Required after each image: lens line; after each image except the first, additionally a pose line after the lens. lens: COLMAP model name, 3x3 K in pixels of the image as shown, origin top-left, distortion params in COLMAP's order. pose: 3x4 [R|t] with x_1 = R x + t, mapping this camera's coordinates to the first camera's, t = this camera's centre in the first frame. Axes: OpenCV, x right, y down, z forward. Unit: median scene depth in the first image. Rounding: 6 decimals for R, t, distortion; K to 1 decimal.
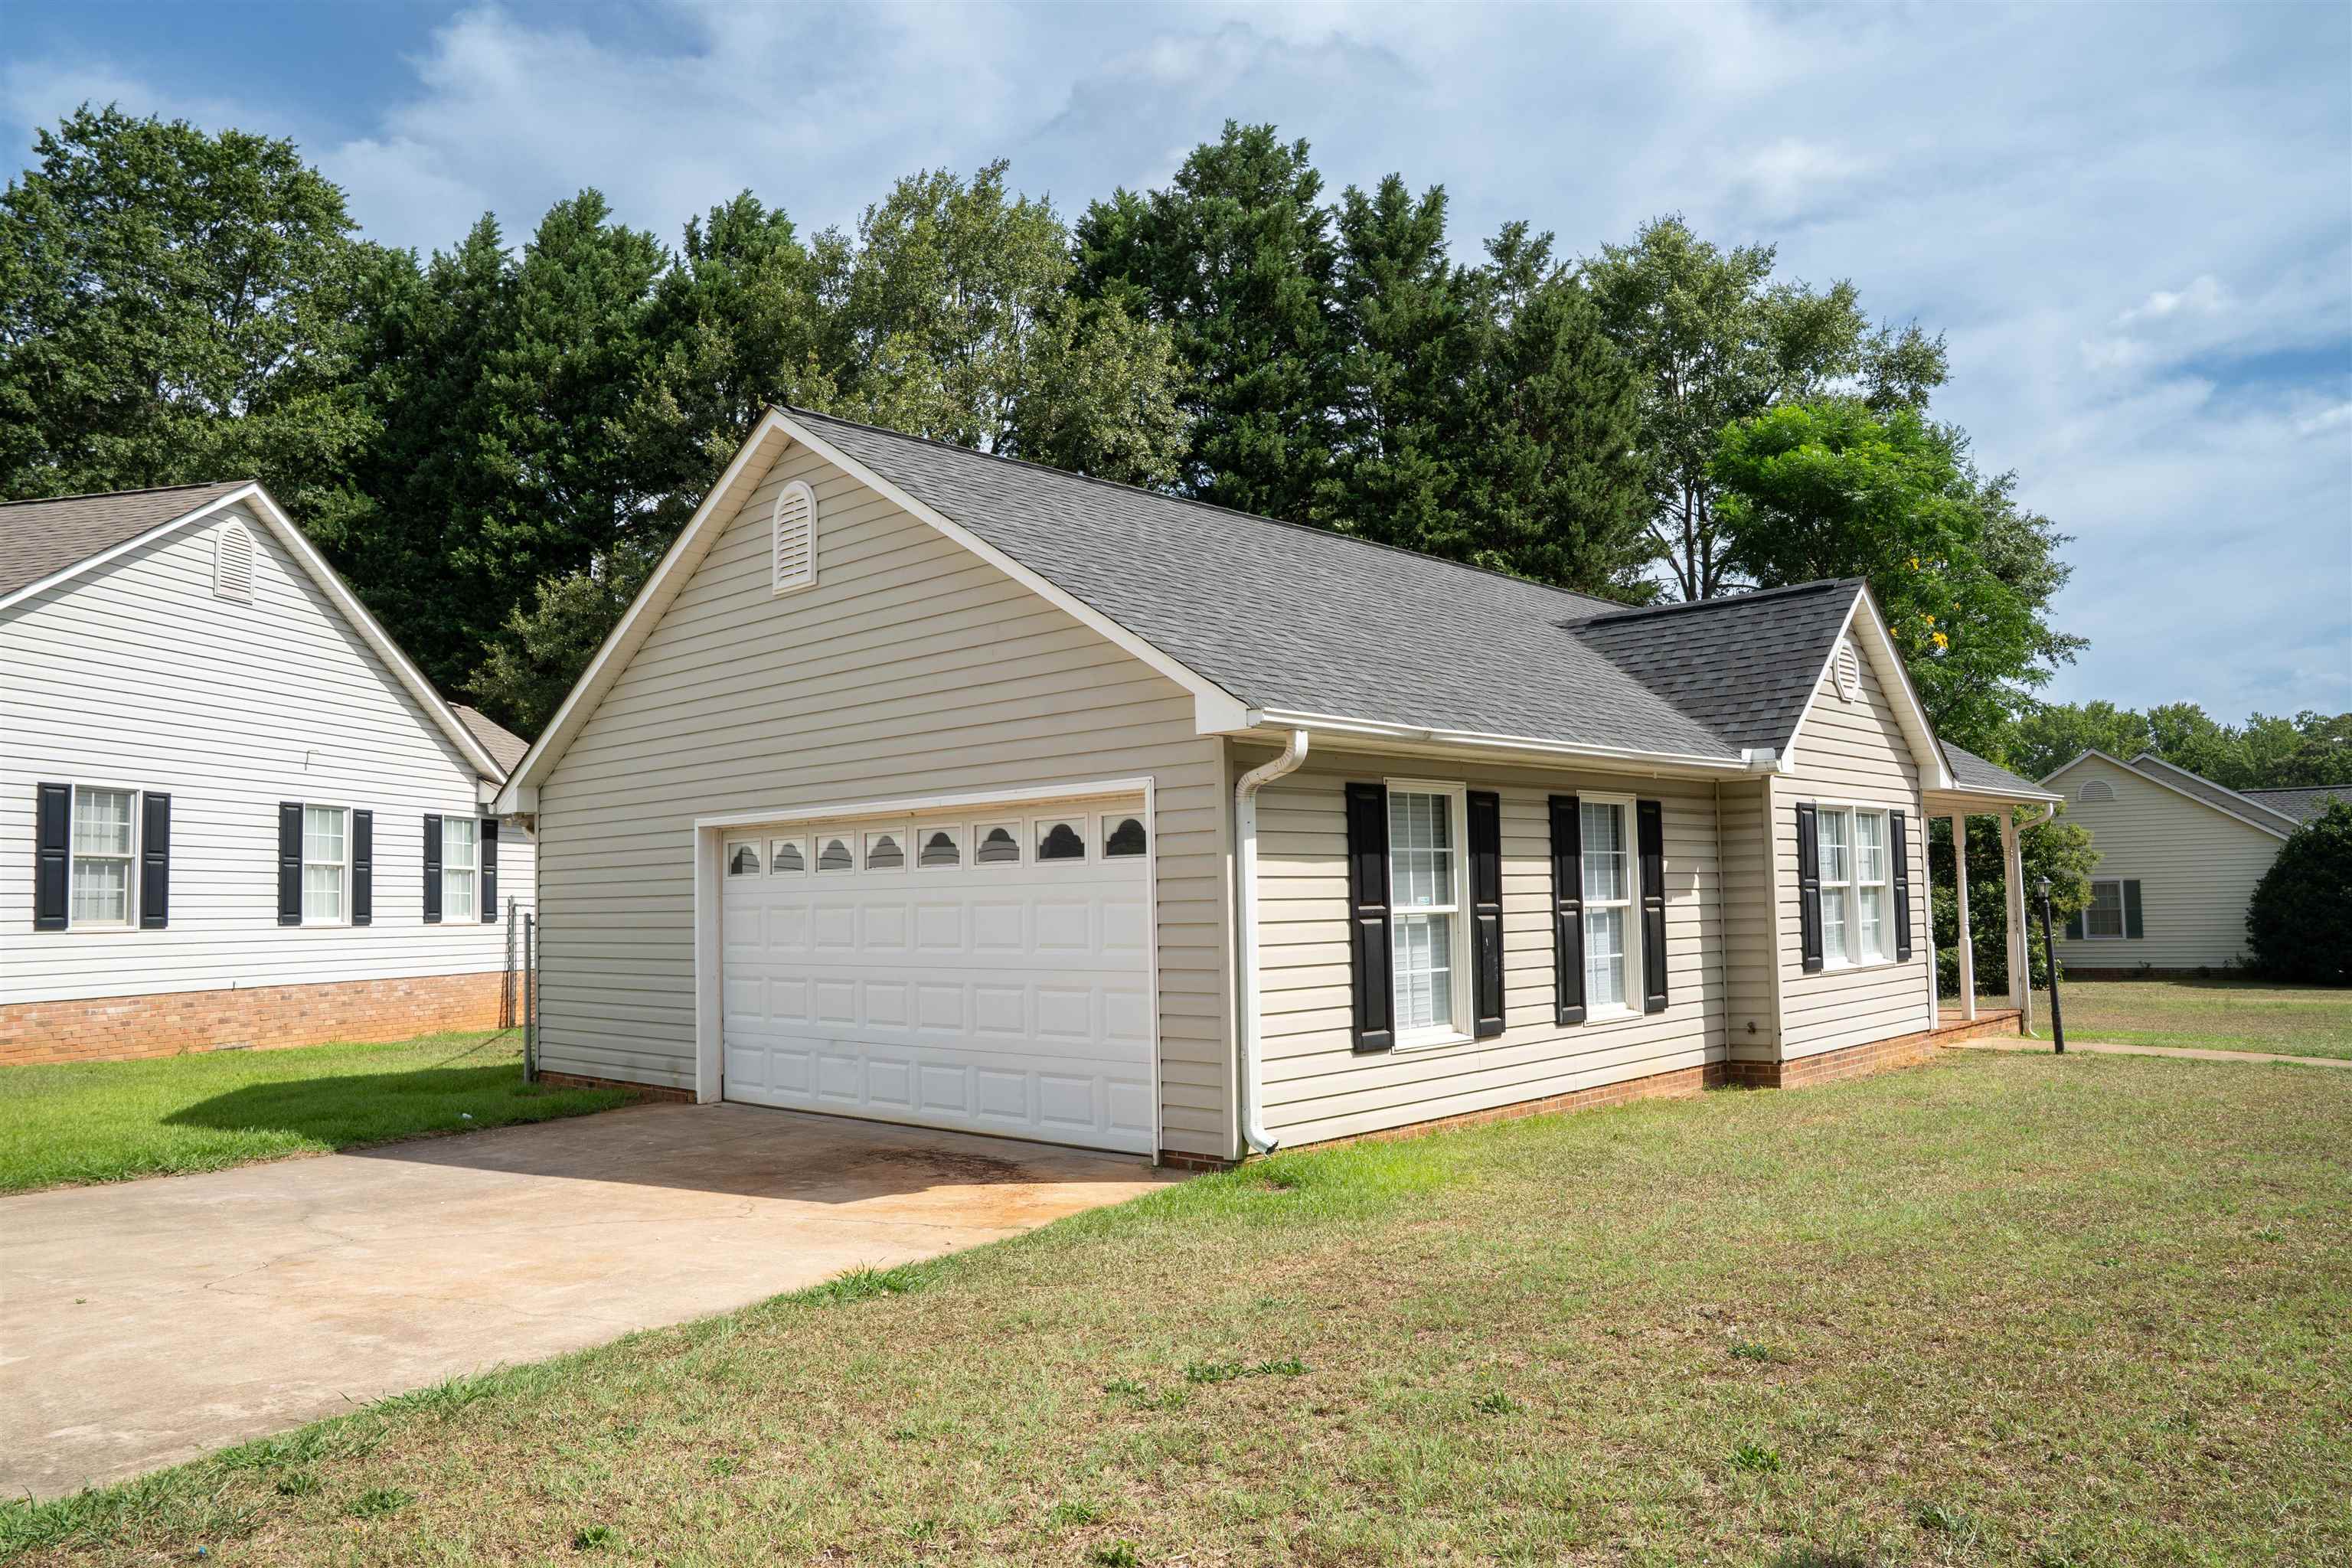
lens RADIAL K [[1661.9, 0, 1157.1], [0, 1661.9, 763.6], [0, 0, 1]] dist [-0.131006, 0.095546]
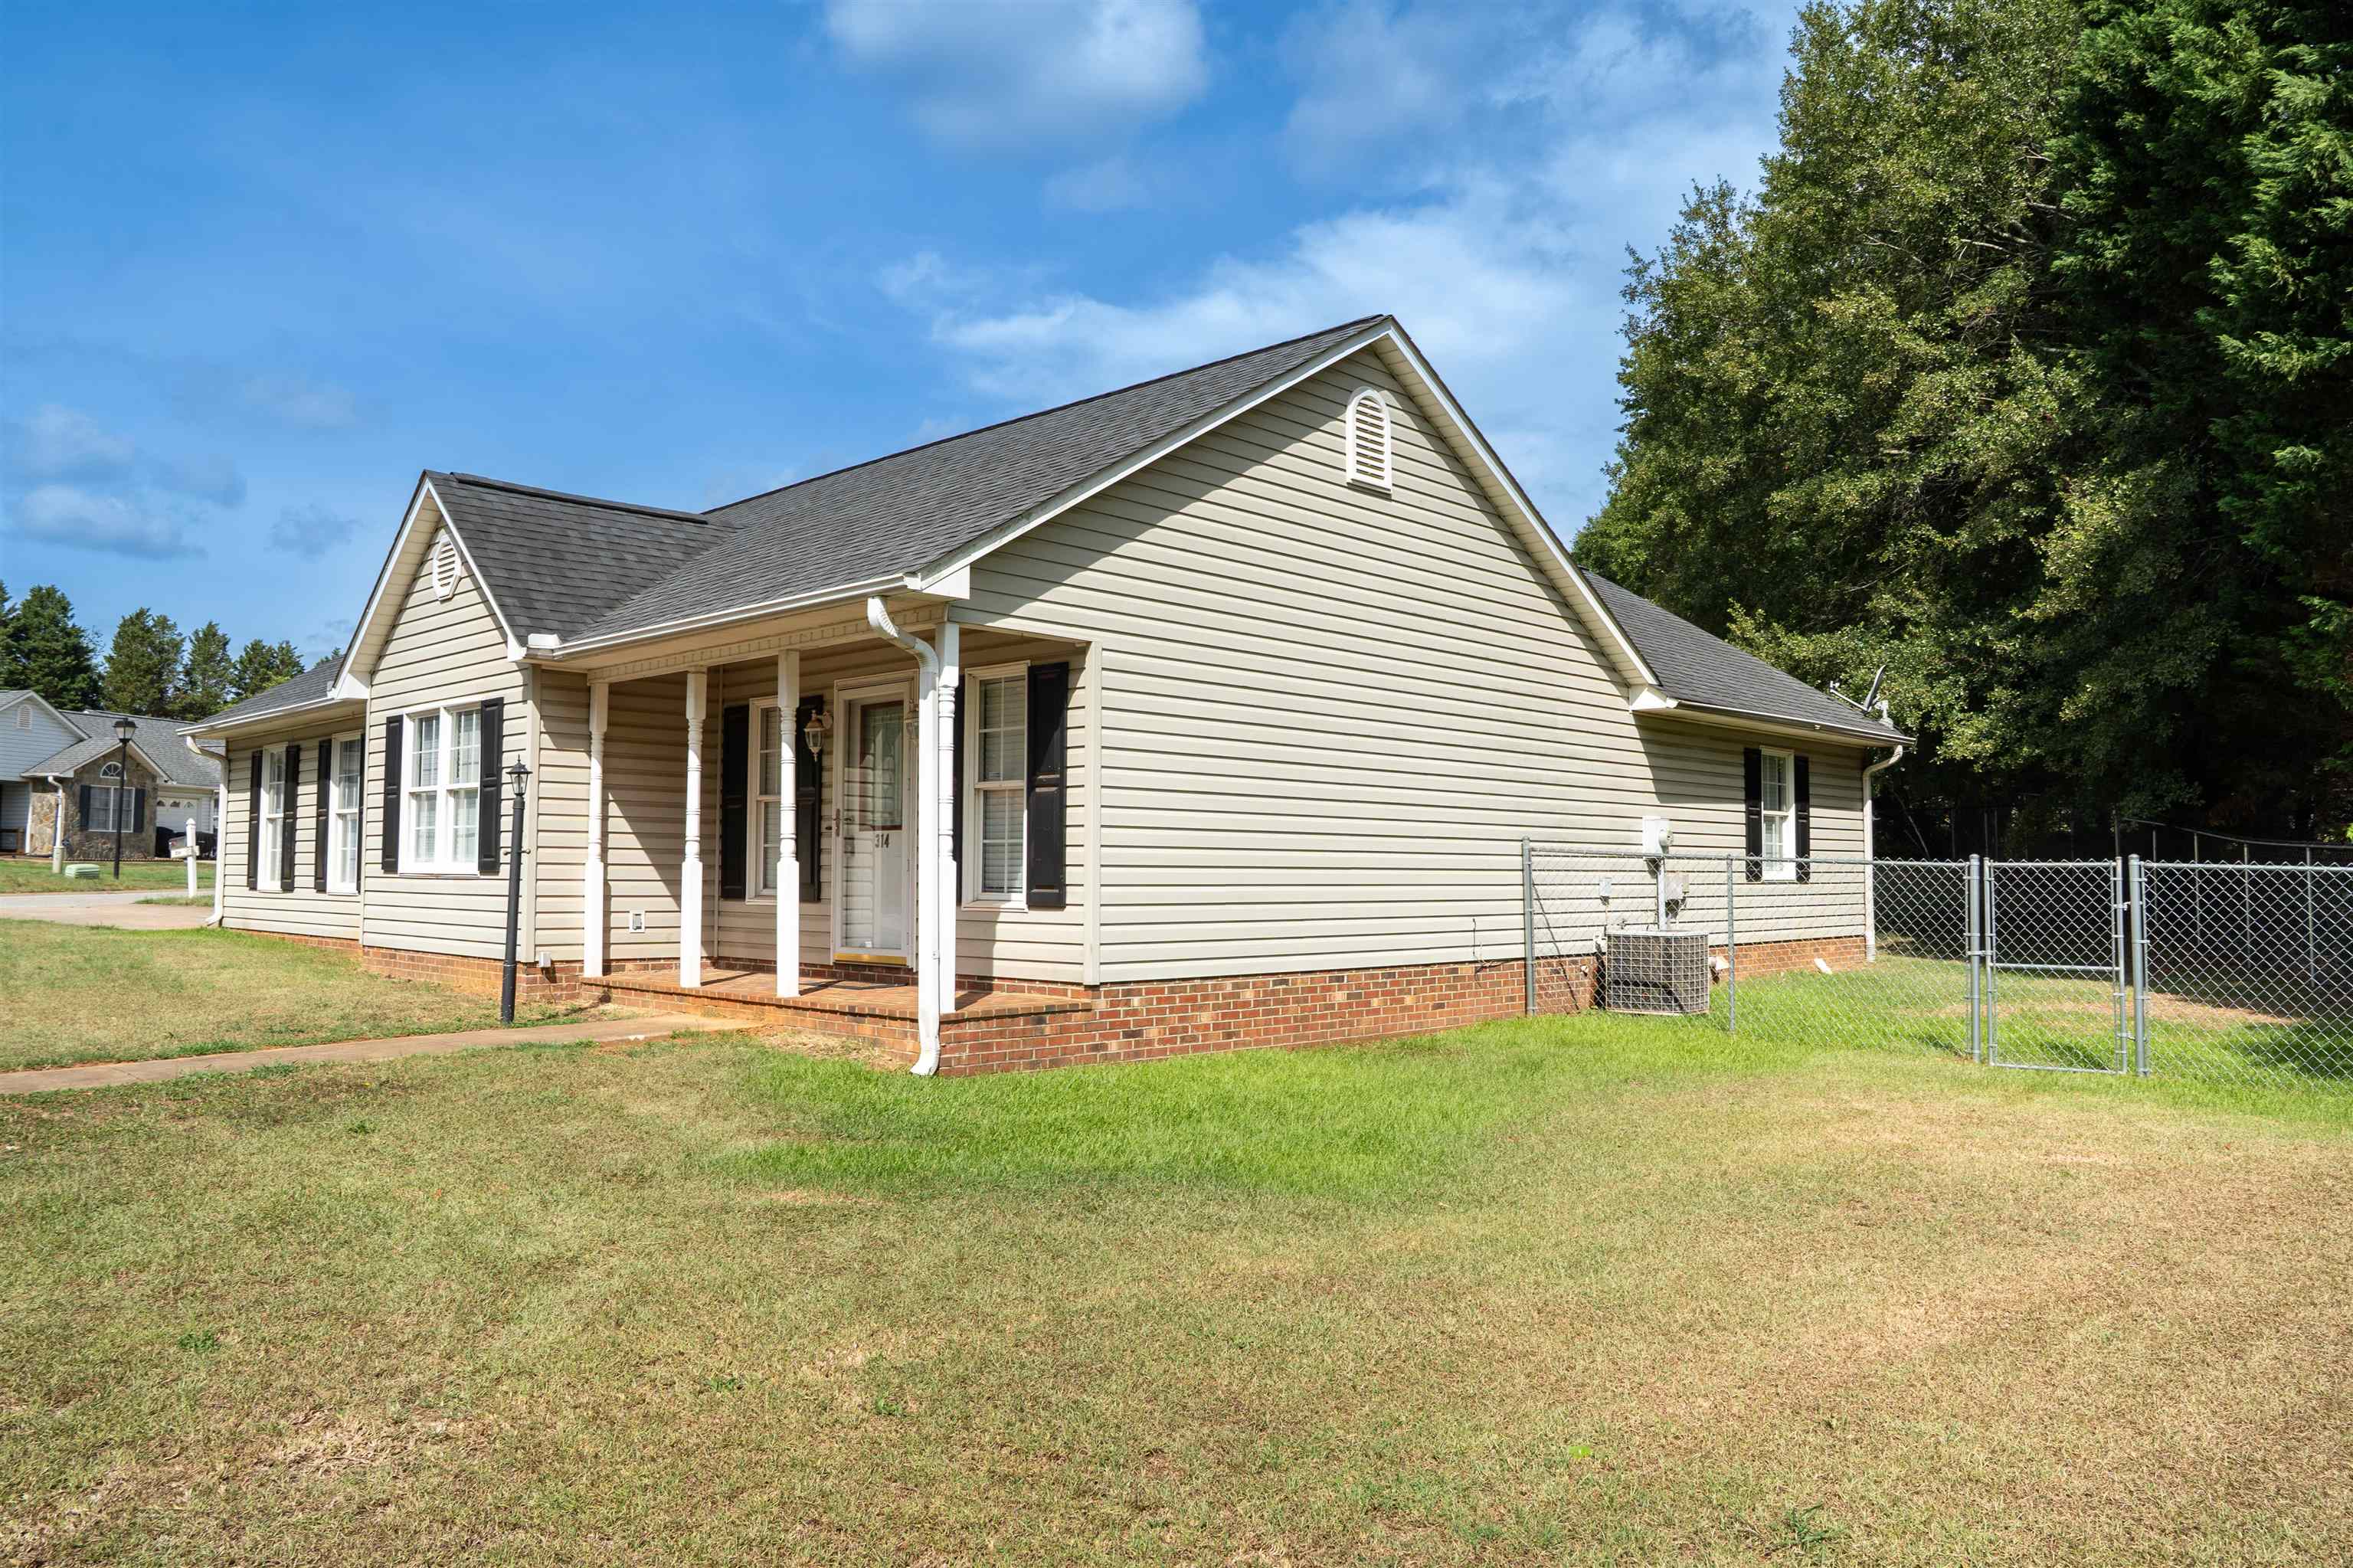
lens RADIAL K [[1662.6, 0, 1157.6], [0, 1662.6, 763.6], [0, 0, 1]] dist [-0.131006, 0.095546]
pose [[-0.004219, -0.049735, -0.998754, 1.809649], [0.078486, 0.995665, -0.049913, 0.183809], [0.996906, -0.078598, -0.000297, 1.852554]]
